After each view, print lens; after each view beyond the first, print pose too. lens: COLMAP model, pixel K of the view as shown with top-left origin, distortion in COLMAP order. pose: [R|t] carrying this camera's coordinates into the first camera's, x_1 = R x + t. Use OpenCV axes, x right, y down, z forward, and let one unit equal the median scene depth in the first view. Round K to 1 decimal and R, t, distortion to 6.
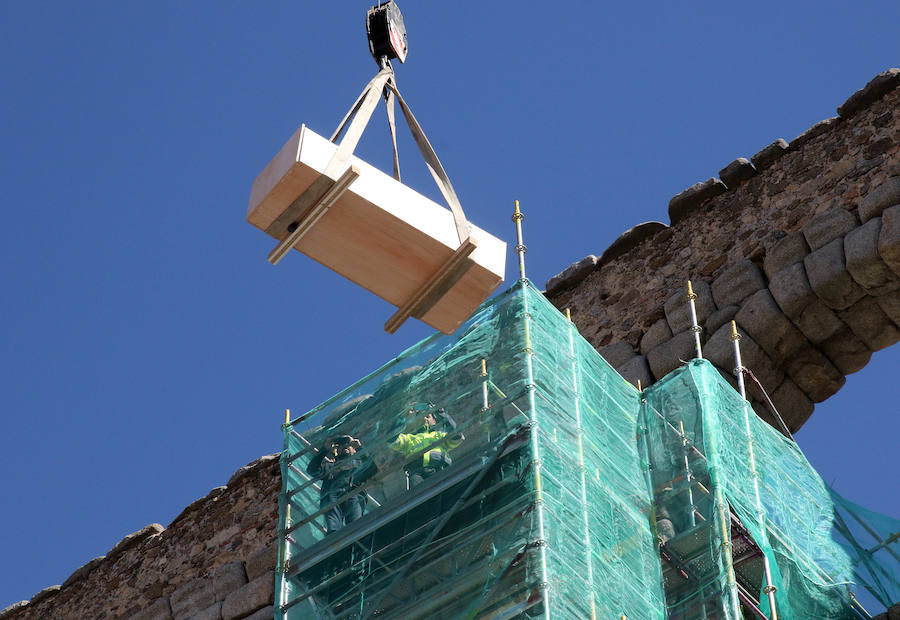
lens RADIAL K [[2801.2, 0, 429.9], [0, 2801.2, 310.8], [0, 0, 1]] dist [0.151322, 0.993273]
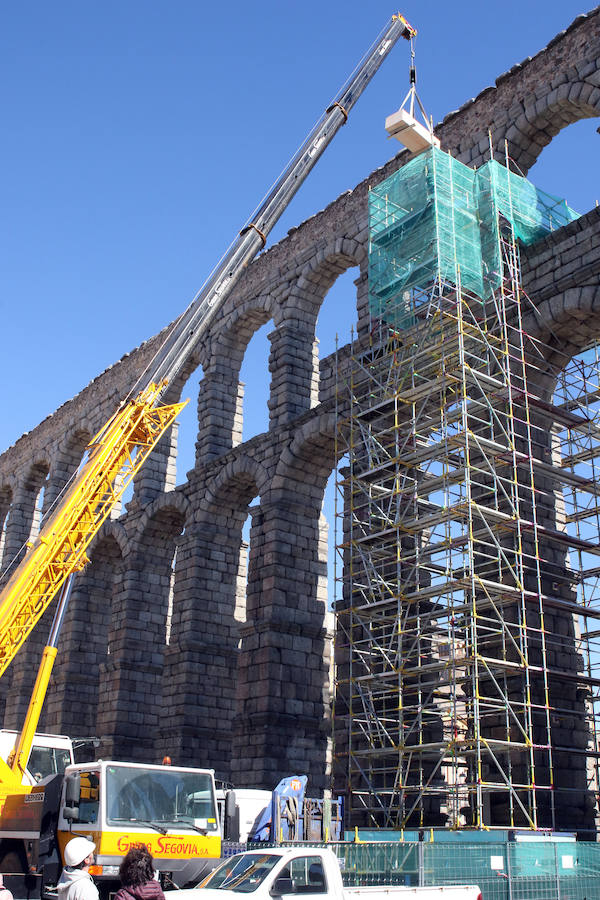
lens RADIAL K [[988.0, 0, 300.0], [0, 988.0, 450.0], [0, 0, 1]] dist [-0.136535, 0.110658]
pose [[0.971000, -0.053952, -0.232913, 0.105480], [0.151980, 0.891328, 0.427127, -0.166381], [0.184558, -0.450138, 0.873679, -0.143113]]
